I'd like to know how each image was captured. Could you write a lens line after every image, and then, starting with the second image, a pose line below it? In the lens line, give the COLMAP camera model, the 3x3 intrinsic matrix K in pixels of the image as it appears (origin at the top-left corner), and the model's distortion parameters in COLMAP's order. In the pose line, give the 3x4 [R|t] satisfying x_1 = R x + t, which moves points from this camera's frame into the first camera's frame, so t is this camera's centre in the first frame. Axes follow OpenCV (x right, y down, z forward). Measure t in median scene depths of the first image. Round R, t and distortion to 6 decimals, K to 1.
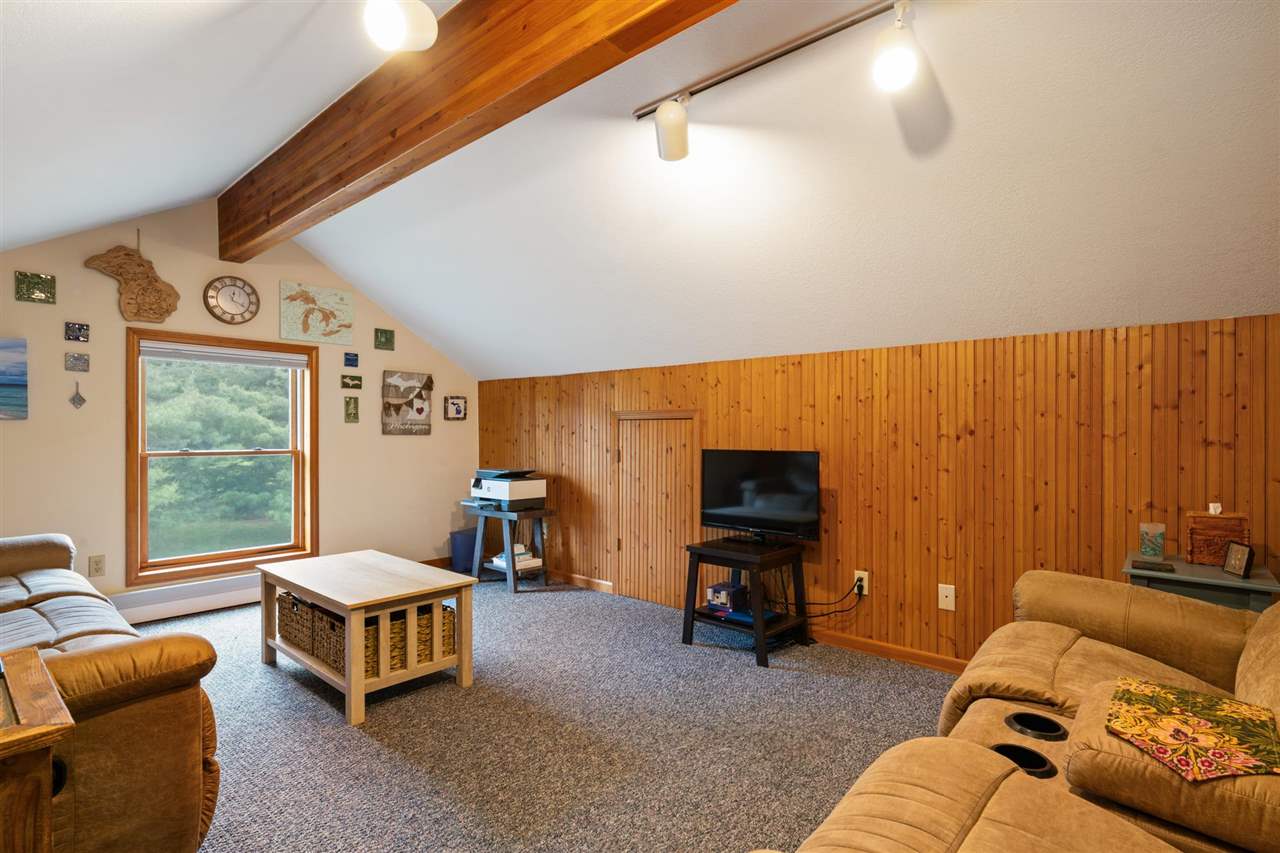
lens RADIAL K [[620.0, 0, 637.3], [0, 620.0, 426.1], [0, 0, 1]] dist [0.010681, 0.000731]
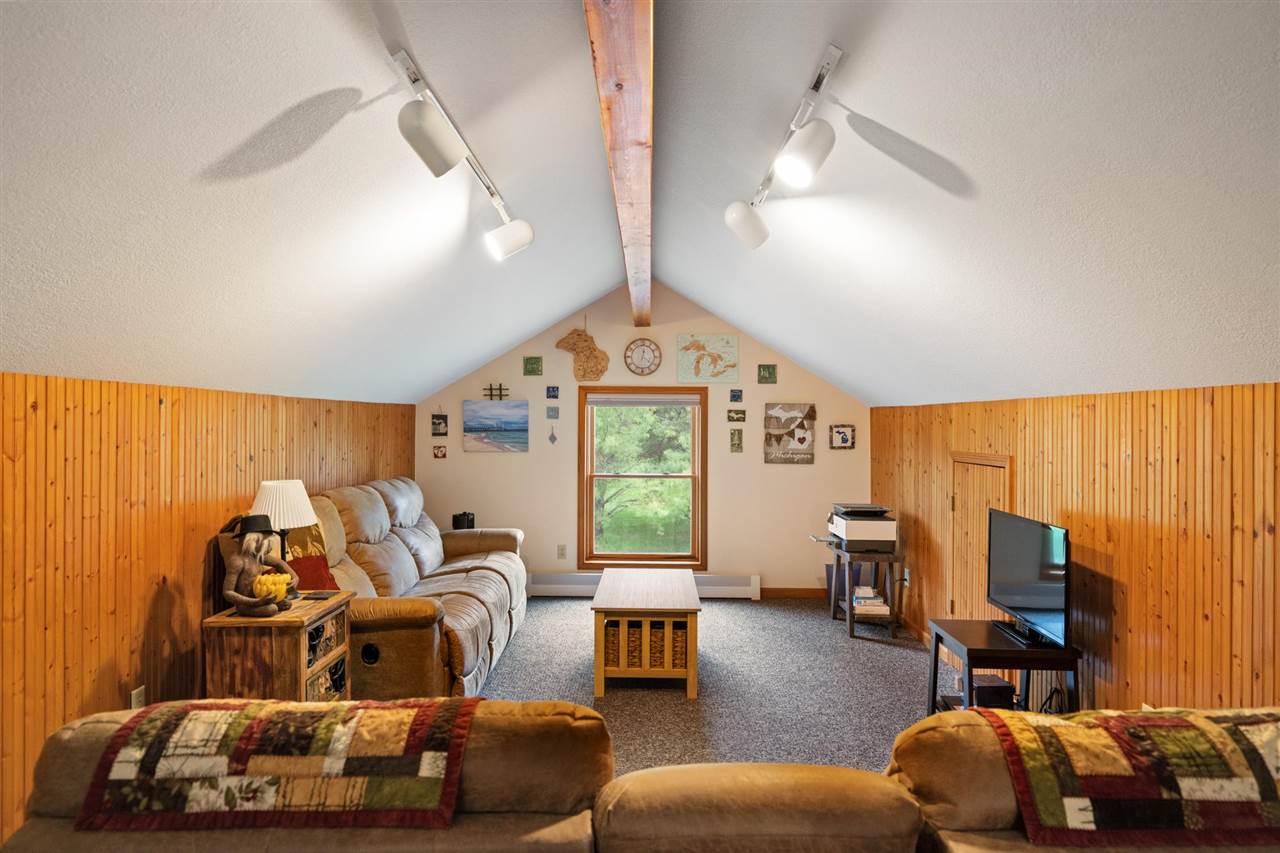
lens RADIAL K [[722.9, 0, 645.0], [0, 722.9, 426.9], [0, 0, 1]] dist [0.002528, 0.002249]
pose [[0.660011, 0.004092, -0.751245, 0.420861], [0.001280, 0.999978, 0.006572, -0.061926], [0.751255, -0.005299, 0.659991, 0.024056]]
